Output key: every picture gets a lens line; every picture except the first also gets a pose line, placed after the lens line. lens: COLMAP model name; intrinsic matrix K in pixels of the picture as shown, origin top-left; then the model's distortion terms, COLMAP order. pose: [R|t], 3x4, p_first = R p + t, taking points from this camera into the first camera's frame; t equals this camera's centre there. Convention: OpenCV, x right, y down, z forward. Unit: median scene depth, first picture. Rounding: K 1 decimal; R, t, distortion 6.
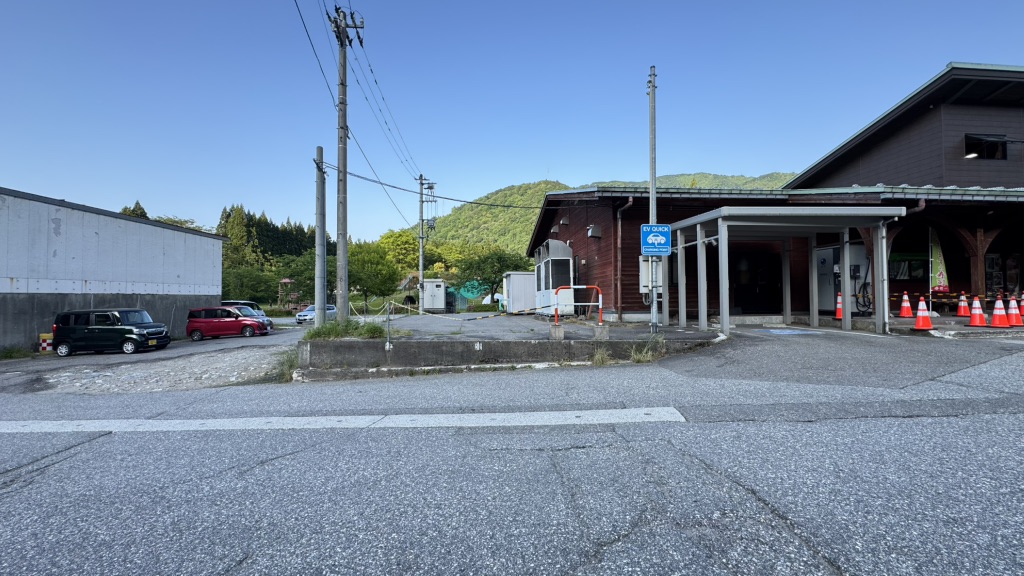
lens RADIAL K [[404.0, 0, 512.0], [0, 404.0, 288.0], [0, 0, 1]] dist [-0.006471, -0.000035]
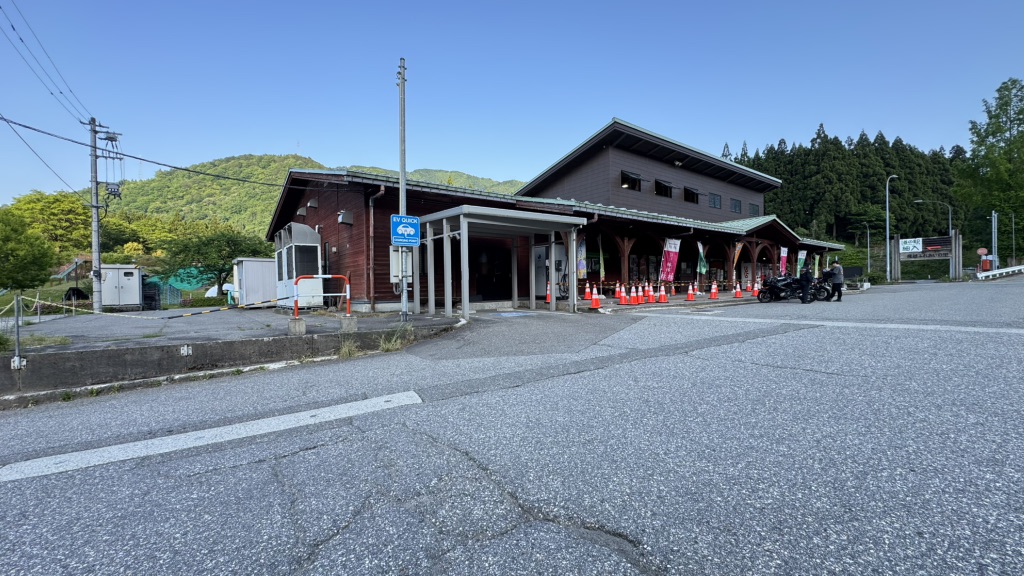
lens RADIAL K [[404.0, 0, 512.0], [0, 404.0, 288.0], [0, 0, 1]] dist [-0.006471, -0.000035]
pose [[0.839751, -0.011586, 0.542848, 0.025049], [-0.002602, 0.999675, 0.025362, -0.000641], [-0.542965, -0.022711, 0.839448, -0.012285]]
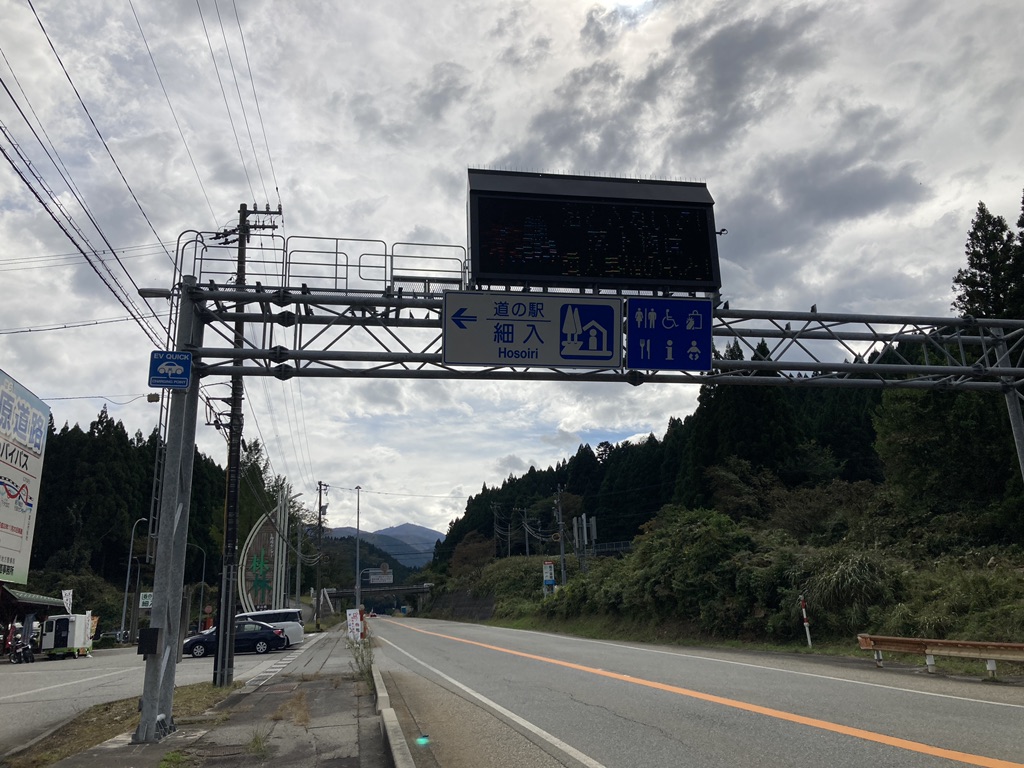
lens RADIAL K [[836.5, 0, 513.7], [0, 836.5, 369.0], [0, 0, 1]] dist [0.029982, 0.002891]
pose [[-0.092257, 0.299662, 0.949574, -2.301414], [0.000806, 0.953664, -0.300874, -0.033559], [-0.995735, -0.026993, -0.088224, -1.219281]]
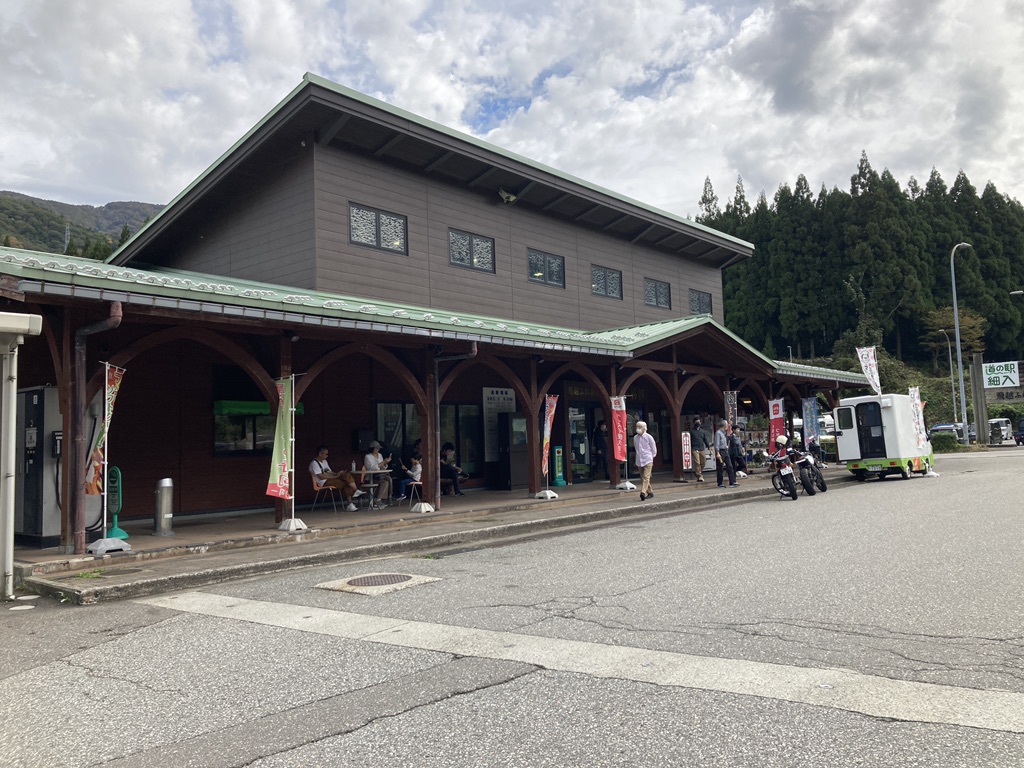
lens RADIAL K [[813.3, 0, 513.1], [0, 813.3, 369.5], [0, 0, 1]] dist [0.032467, -0.006672]
pose [[0.706650, 0.045916, 0.706072, 0.659978], [0.010002, 0.997144, -0.074855, -0.061563], [-0.707493, 0.059958, 0.704172, -0.026262]]
